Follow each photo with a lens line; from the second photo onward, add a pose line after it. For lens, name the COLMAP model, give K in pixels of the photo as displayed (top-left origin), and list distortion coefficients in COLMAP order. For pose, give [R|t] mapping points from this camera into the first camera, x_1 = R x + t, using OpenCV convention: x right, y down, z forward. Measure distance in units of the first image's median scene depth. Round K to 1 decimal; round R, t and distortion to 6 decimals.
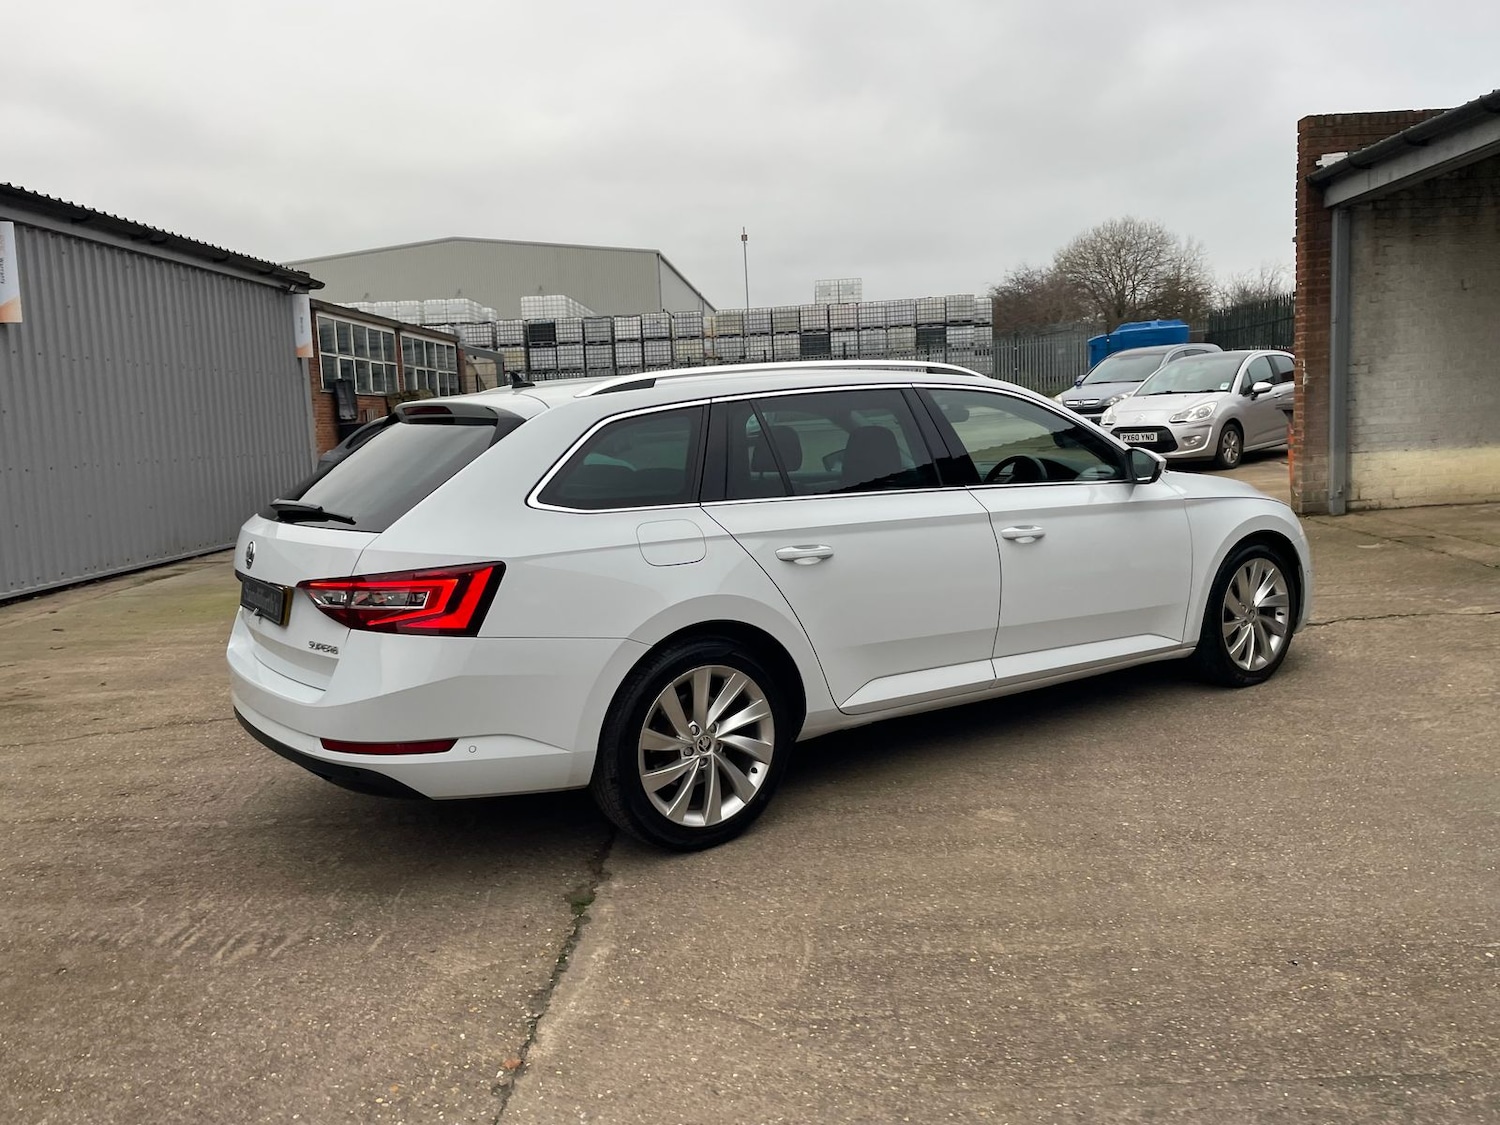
lens RADIAL K [[1184.1, 0, 761.7], [0, 1184.1, 566.1], [0, 0, 1]] dist [0.090869, -0.118379]
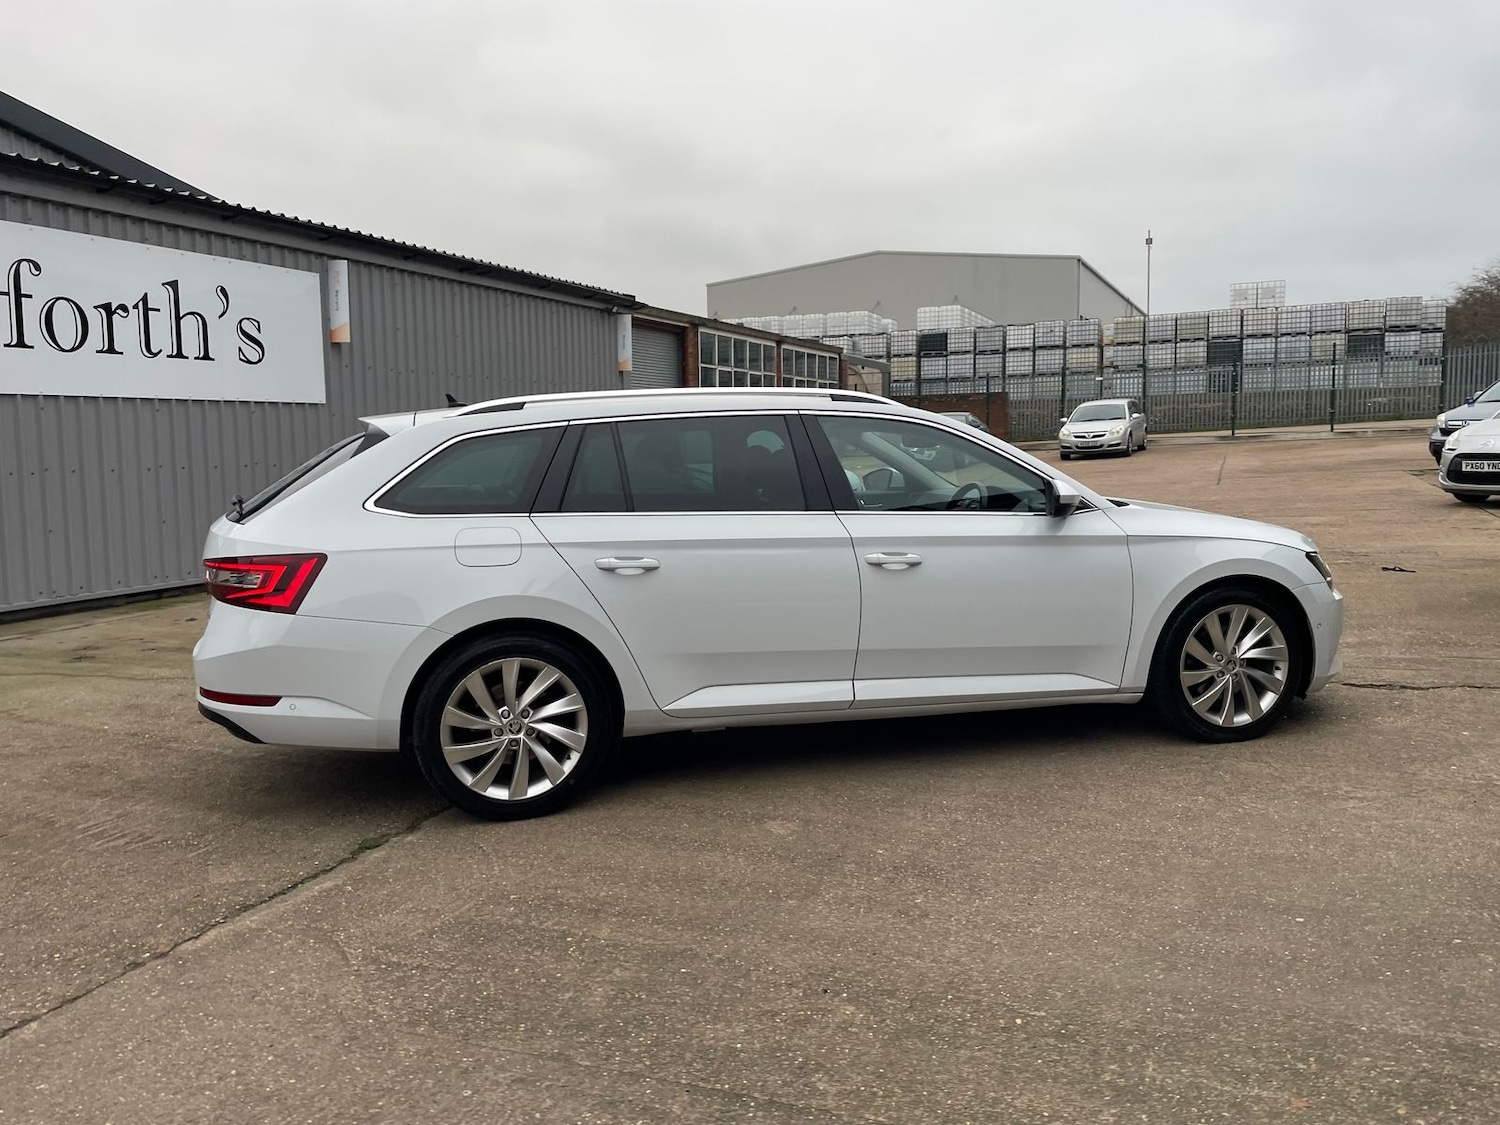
lens RADIAL K [[1184.1, 0, 762.0], [0, 1184.1, 555.6], [0, 0, 1]] dist [0.090869, -0.118379]
pose [[0.936649, 0.060650, -0.344980, 0.490236], [-0.065712, 0.997834, -0.002987, -0.021921], [0.344051, 0.025467, 0.938605, 0.013401]]
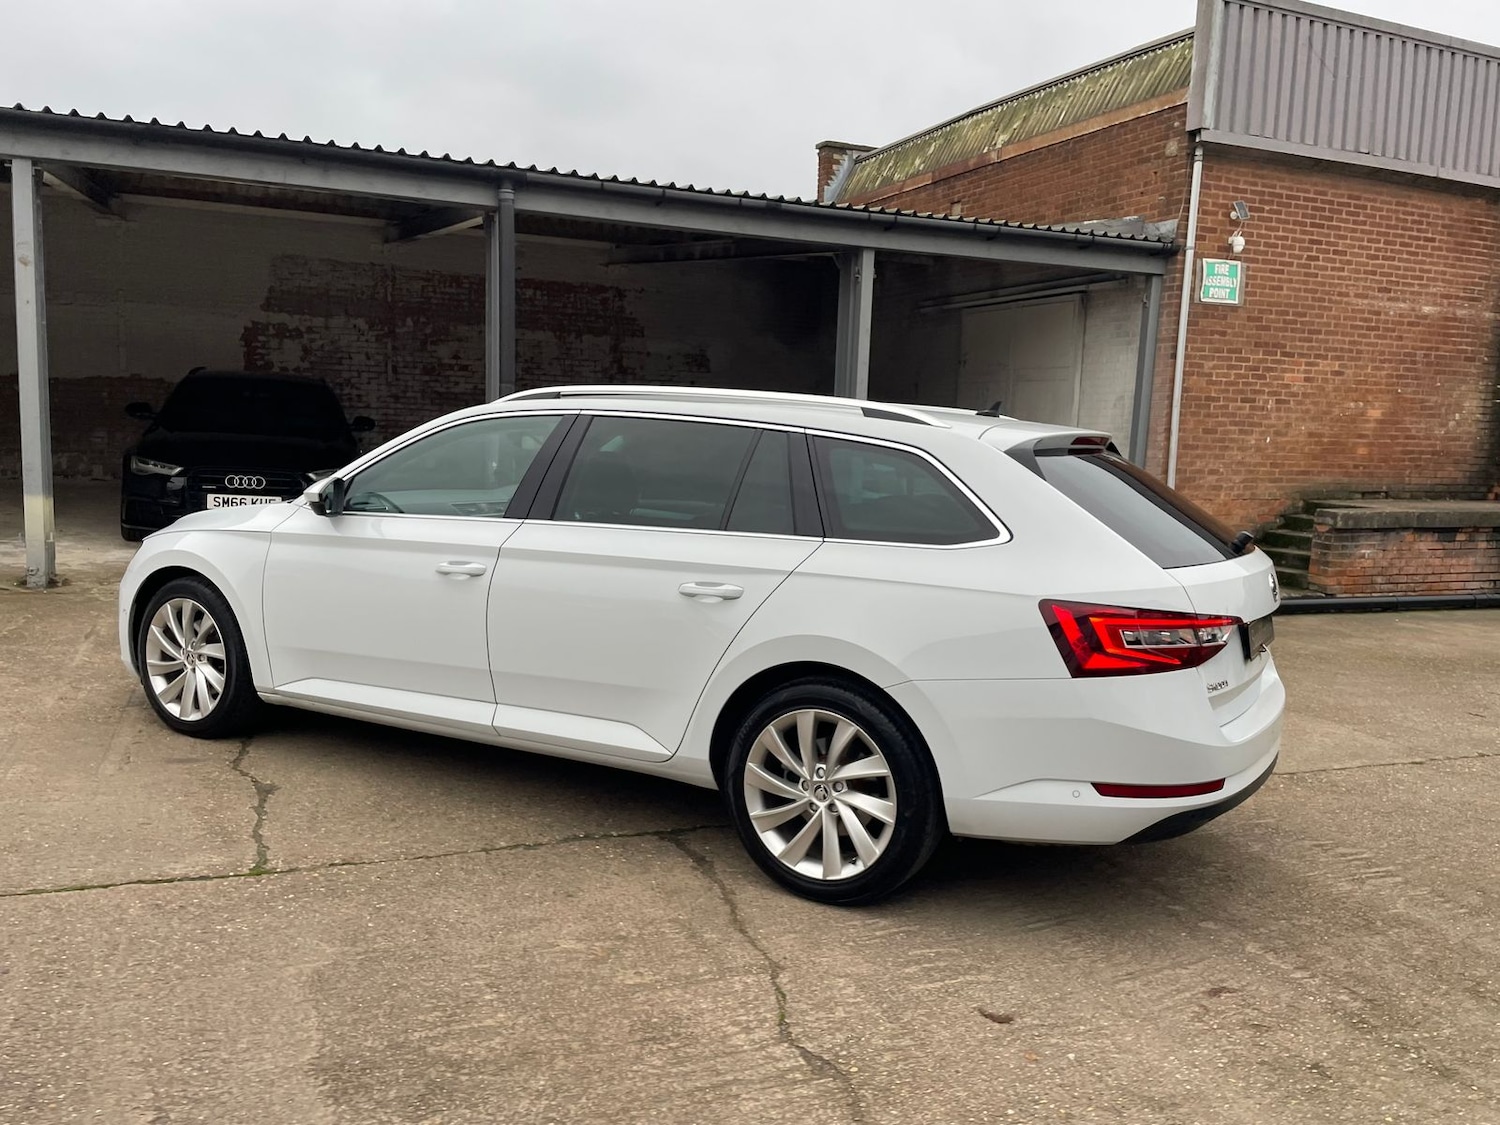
lens RADIAL K [[1185.2, 0, 755.7], [0, 1185.2, 569.7], [0, 0, 1]] dist [0.090034, -0.115673]
pose [[-0.421823, -0.084697, 0.902714, -1.016890], [0.094475, 0.986102, 0.136668, -0.177926], [-0.901743, 0.142933, -0.407959, 1.593149]]
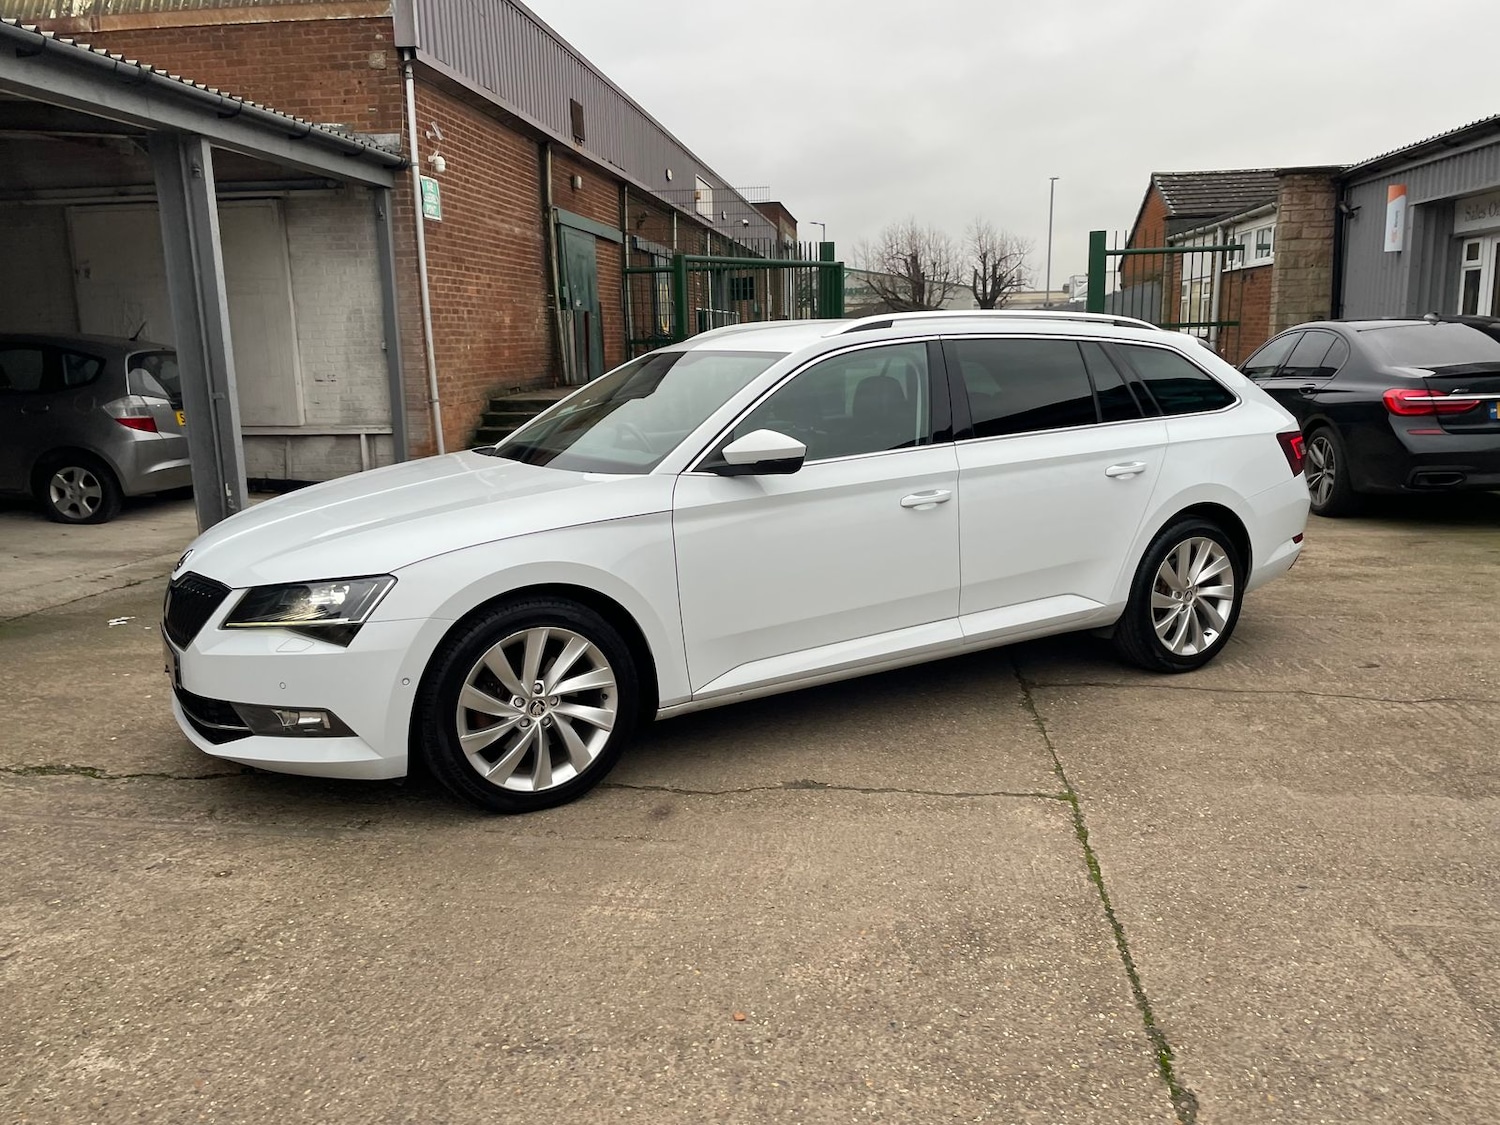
lens RADIAL K [[1185.2, 0, 758.8], [0, 1185.2, 572.4], [0, 0, 1]] dist [0.090034, -0.115673]
pose [[-0.994300, 0.047926, 0.095237, 0.029503], [0.075330, 0.947933, 0.309431, -0.330416], [-0.075449, 0.314842, -0.946141, 2.397458]]
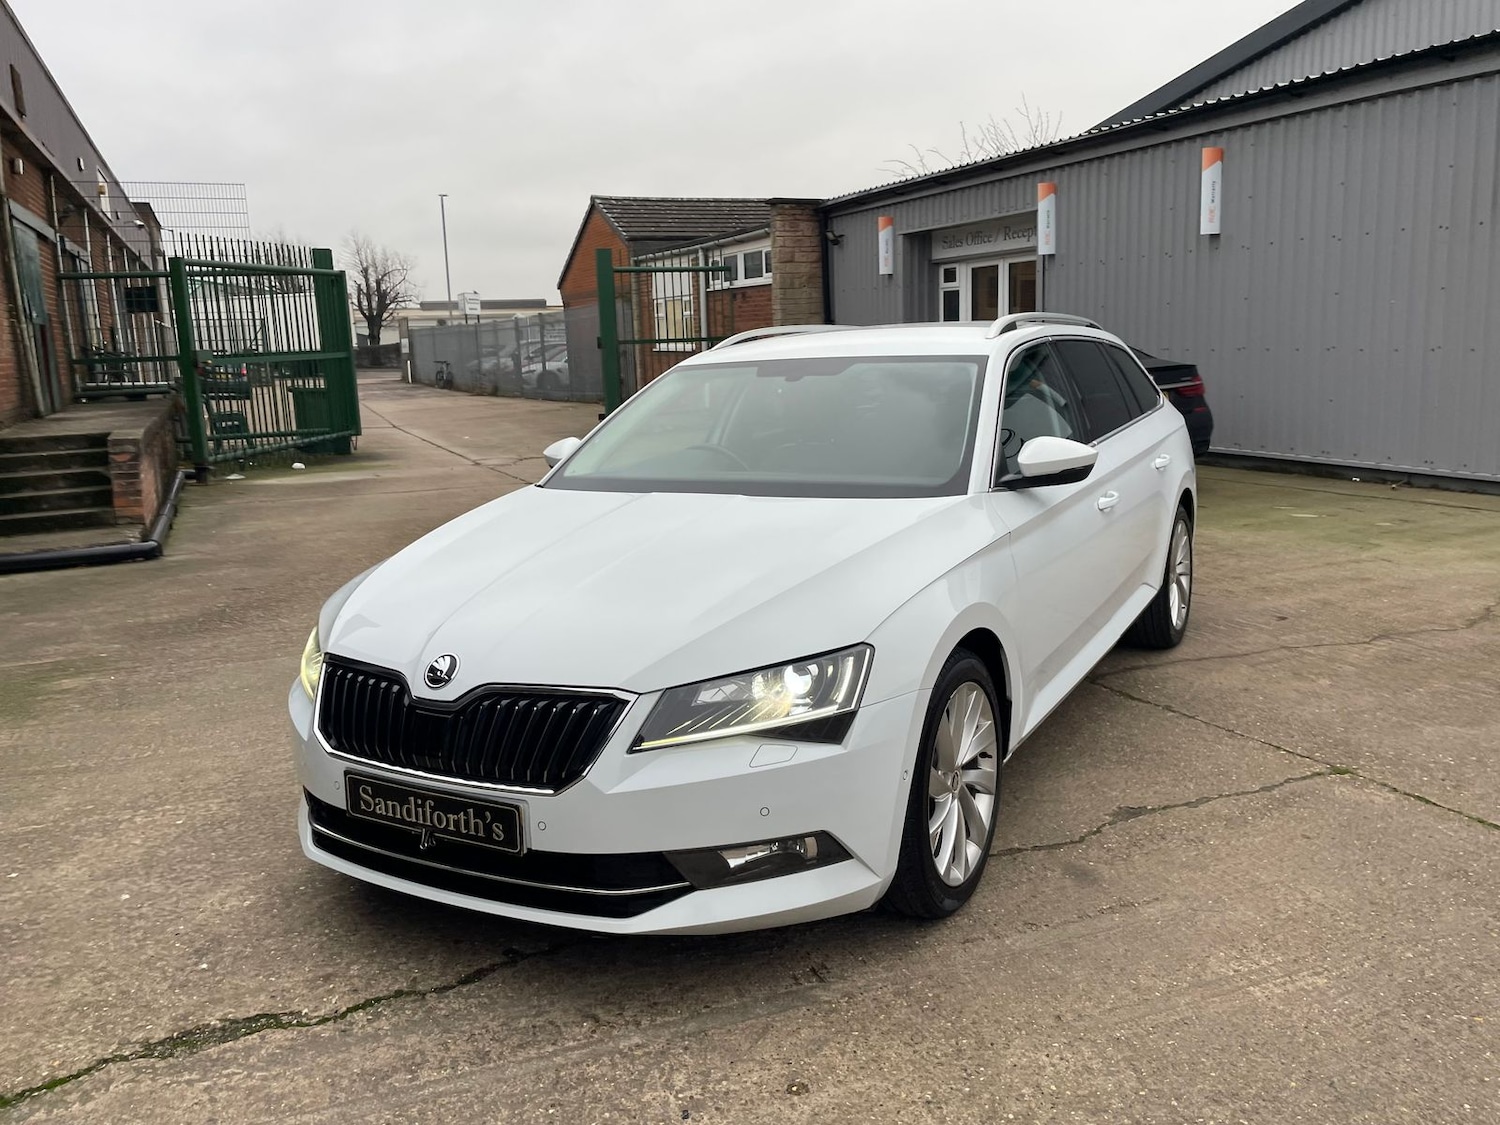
lens RADIAL K [[1185.2, 0, 762.2], [0, 1185.2, 555.8], [0, 0, 1]] dist [0.090034, -0.115673]
pose [[-0.900272, 0.152639, -0.407691, 0.653688], [0.021353, 0.950870, 0.308853, -0.336611], [0.434805, 0.269347, -0.859300, 2.154943]]
